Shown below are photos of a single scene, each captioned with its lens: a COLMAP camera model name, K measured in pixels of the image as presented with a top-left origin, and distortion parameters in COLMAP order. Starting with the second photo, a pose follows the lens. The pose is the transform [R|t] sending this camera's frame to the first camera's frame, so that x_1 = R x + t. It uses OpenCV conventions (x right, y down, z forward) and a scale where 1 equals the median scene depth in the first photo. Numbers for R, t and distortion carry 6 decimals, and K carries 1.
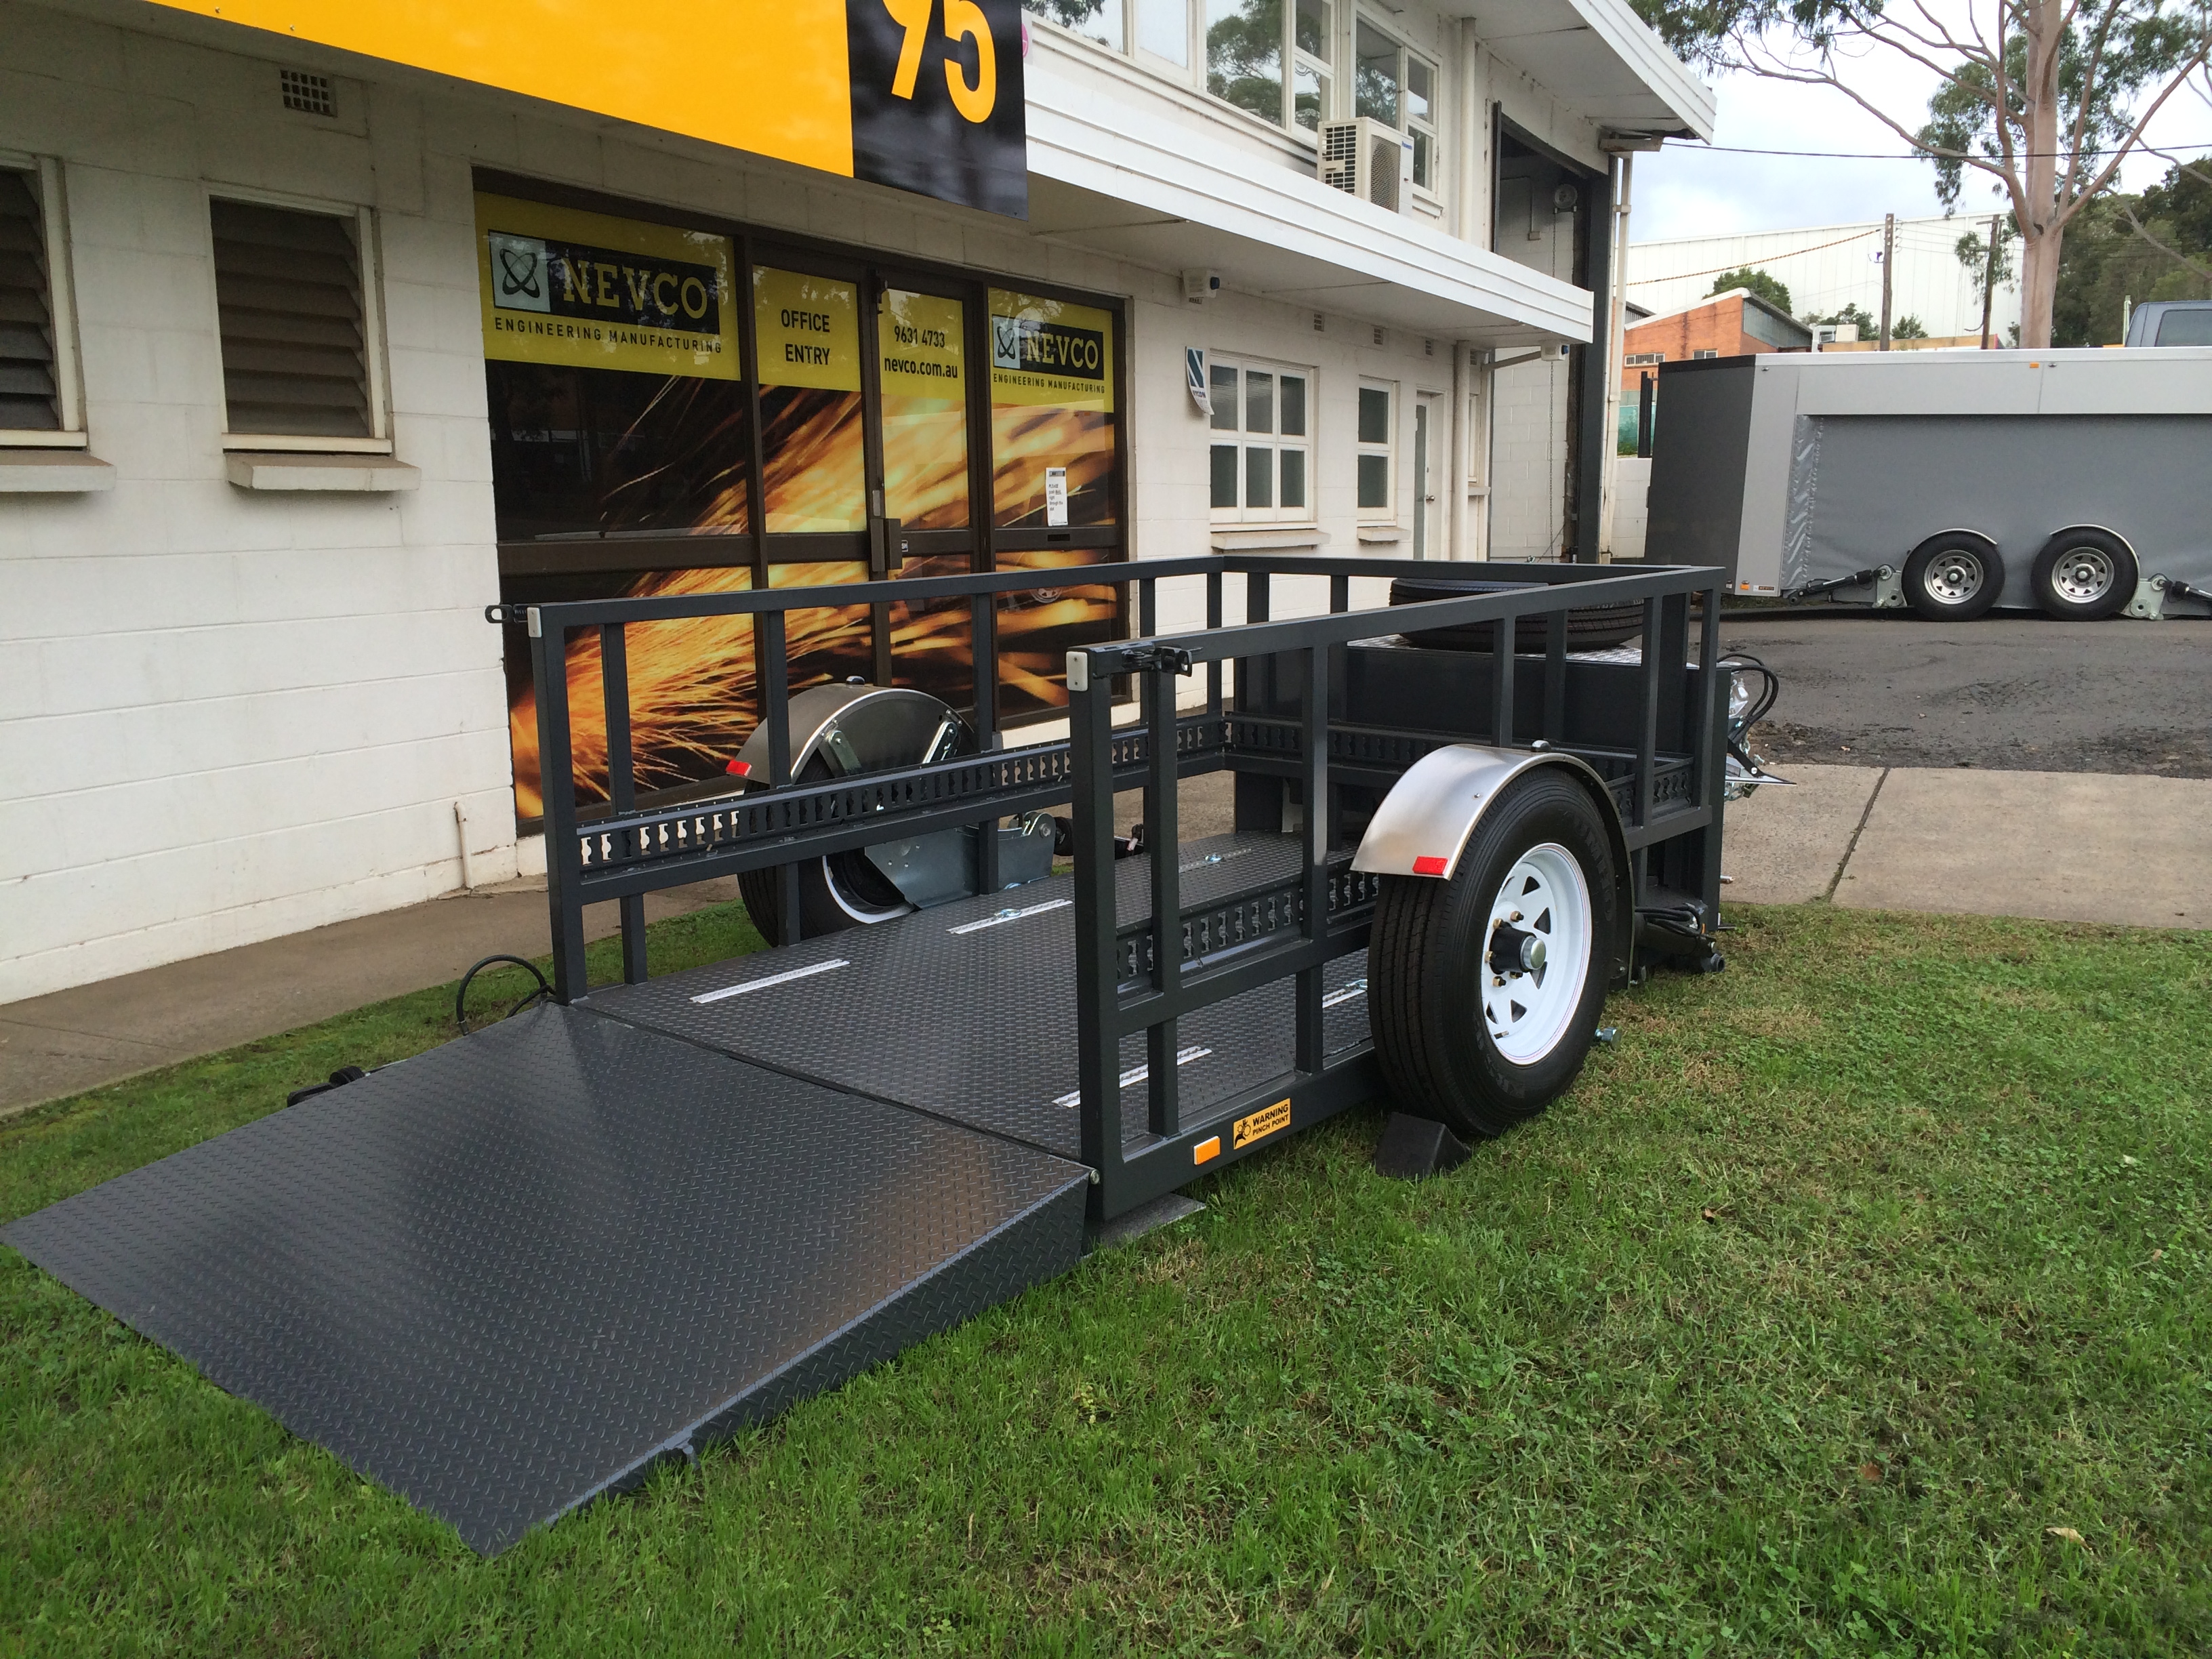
lens RADIAL K [[1893.7, 0, 1107.1], [0, 1893.7, 818.1], [0, 0, 1]] dist [0.088062, -0.107922]
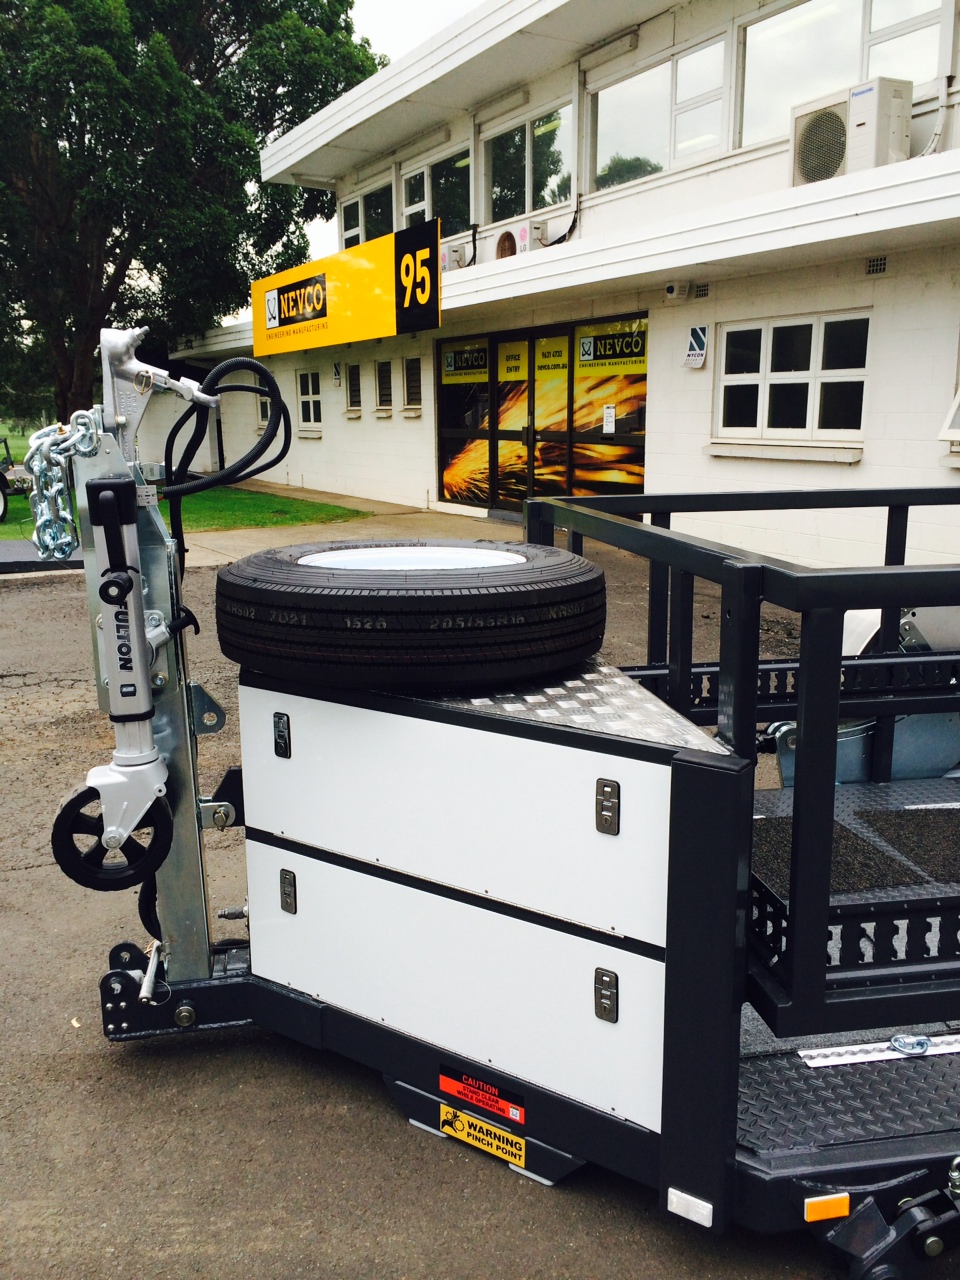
lens RADIAL K [[1095.8, 0, 475.8], [0, 1095.8, 638.1], [0, 0, 1]] dist [0.088062, -0.107922]
pose [[-0.567493, 0.195508, -0.799830, 1.352453], [-0.108715, 0.945104, 0.308154, -0.379301], [0.816169, 0.261829, -0.515086, 1.992227]]
